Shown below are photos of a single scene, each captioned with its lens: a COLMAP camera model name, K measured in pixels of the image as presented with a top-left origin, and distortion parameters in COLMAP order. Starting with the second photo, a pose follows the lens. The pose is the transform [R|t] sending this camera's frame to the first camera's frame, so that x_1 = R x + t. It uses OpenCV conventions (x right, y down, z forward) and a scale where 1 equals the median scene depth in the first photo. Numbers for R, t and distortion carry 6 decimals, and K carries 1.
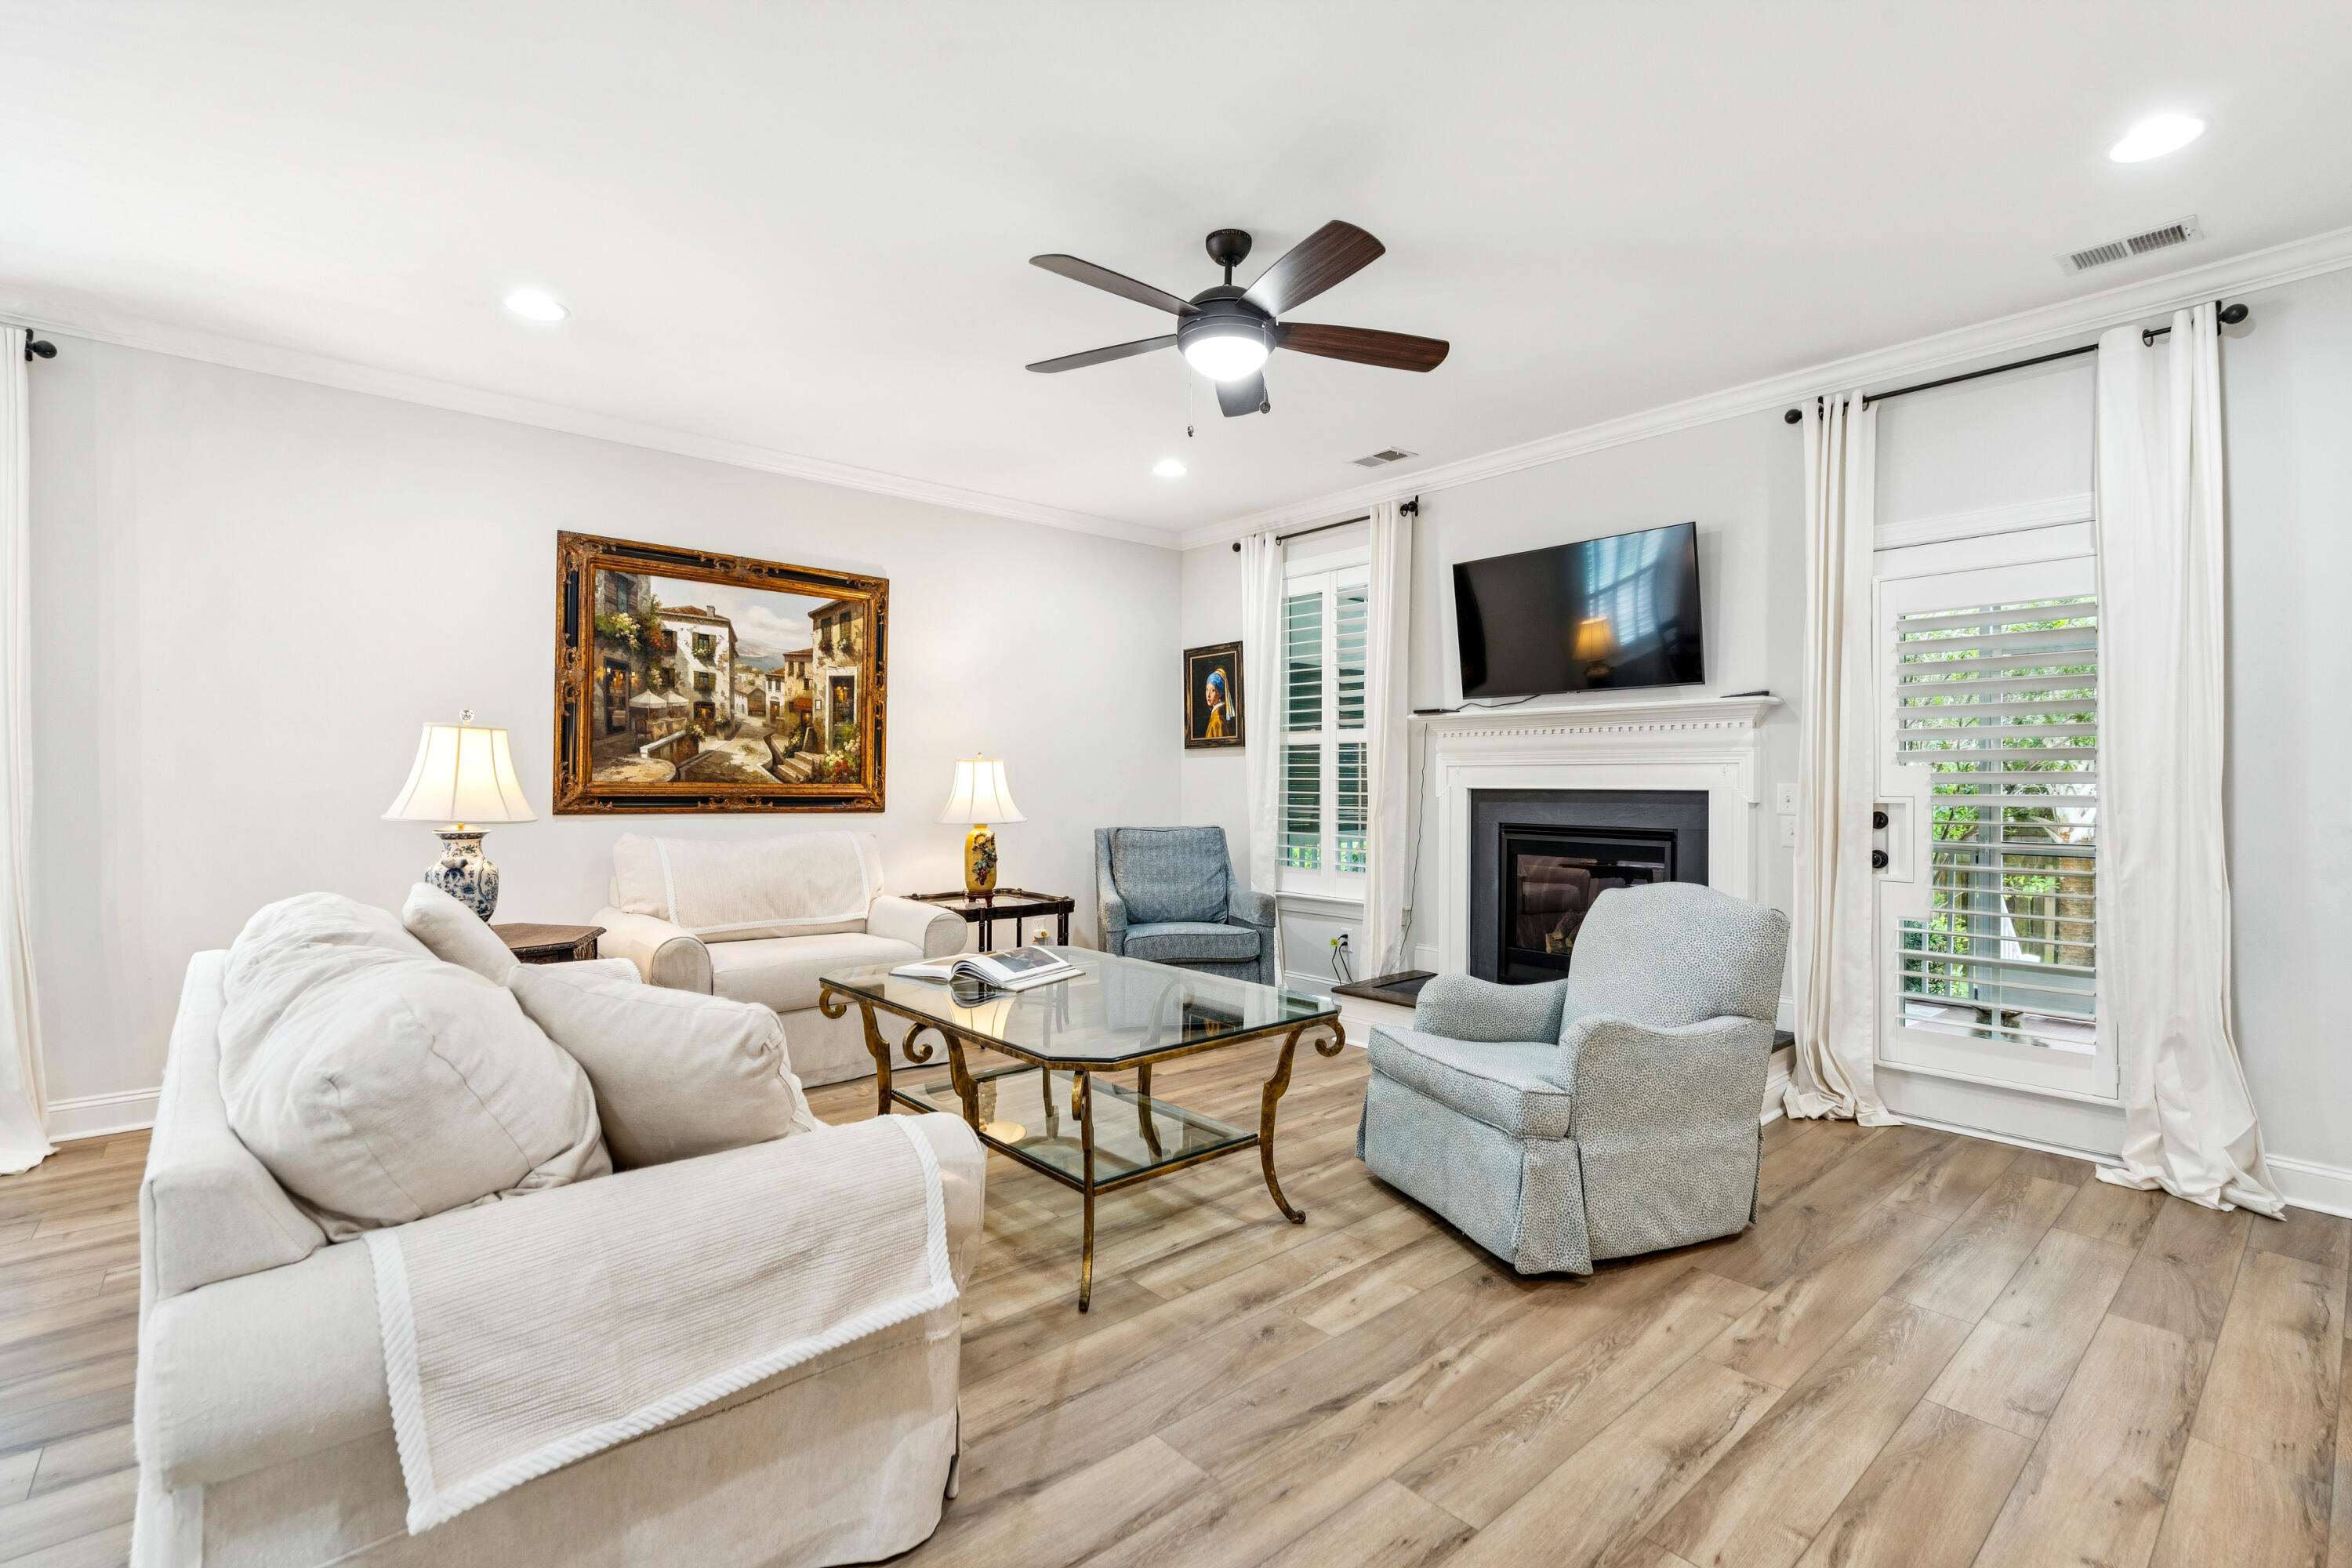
lens RADIAL K [[1059.2, 0, 1166.5], [0, 1059.2, 782.5], [0, 0, 1]] dist [-0.000700, 0.002813]
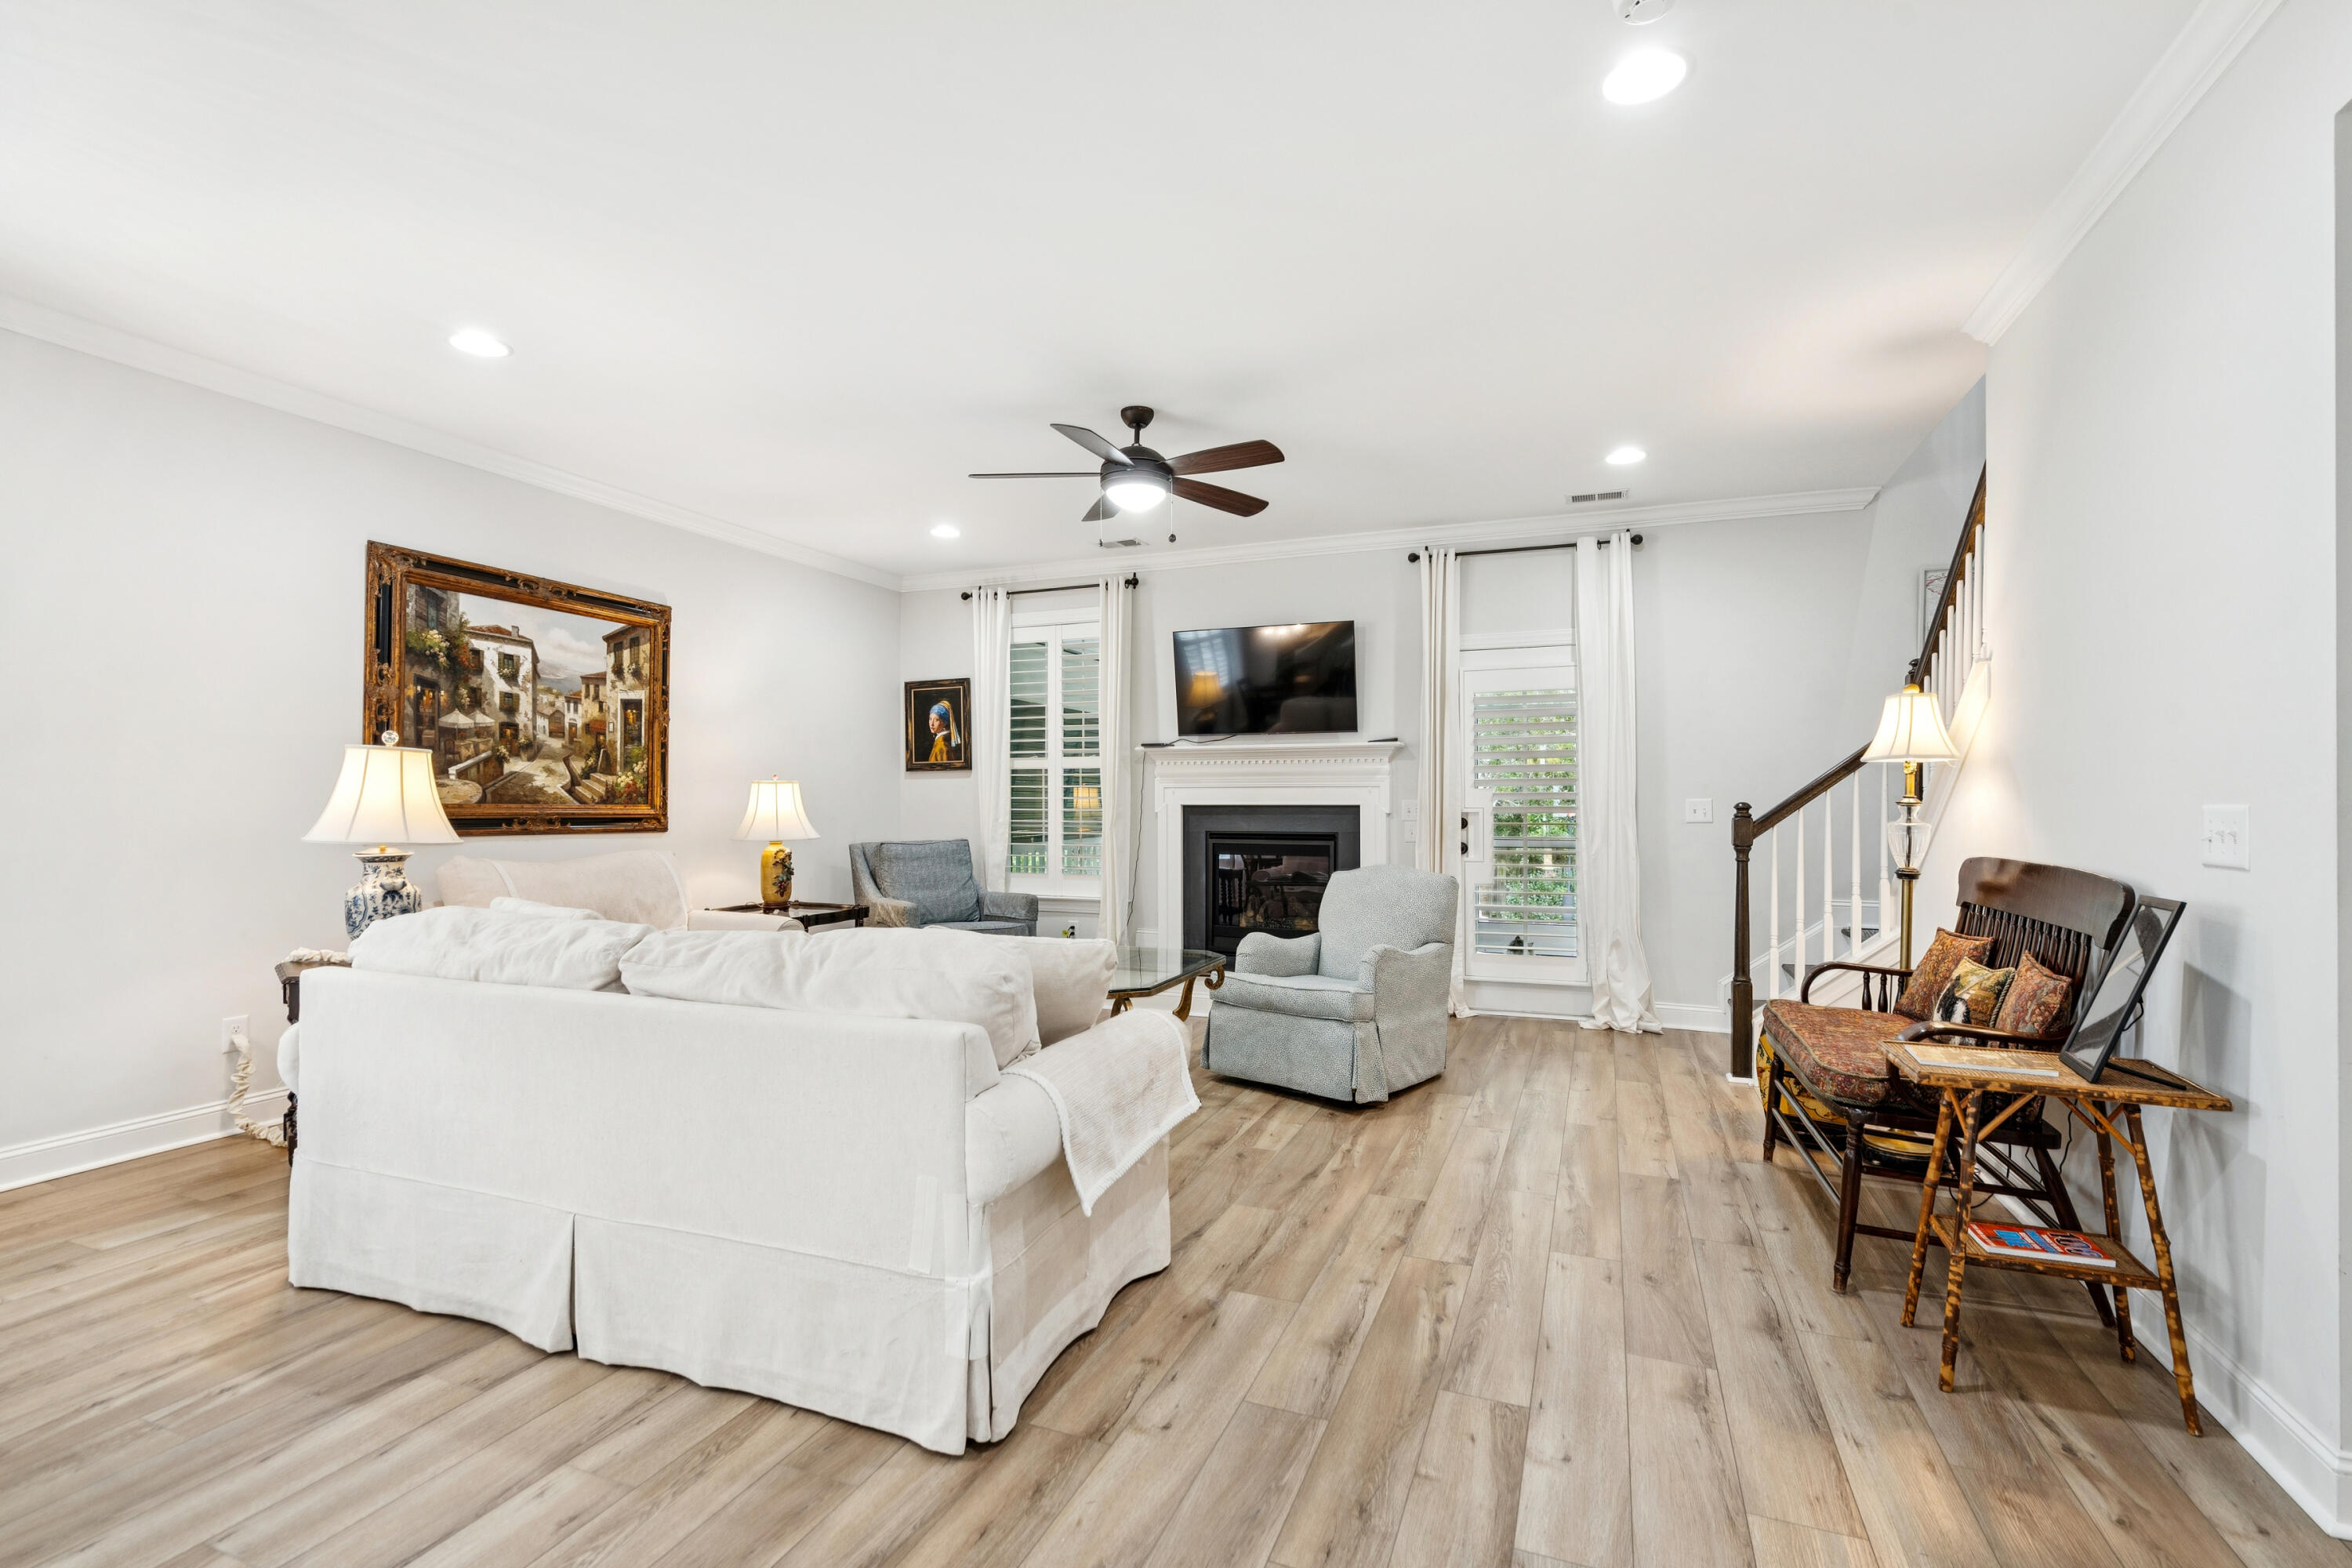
lens RADIAL K [[1059.2, 0, 1173.0], [0, 1059.2, 800.5], [0, 0, 1]] dist [-0.000700, 0.002813]
pose [[0.893550, -0.004713, 0.448940, -0.401583], [0.004621, 0.999988, 0.001300, -0.002102], [-0.448941, 0.000913, 0.893561, -0.200257]]
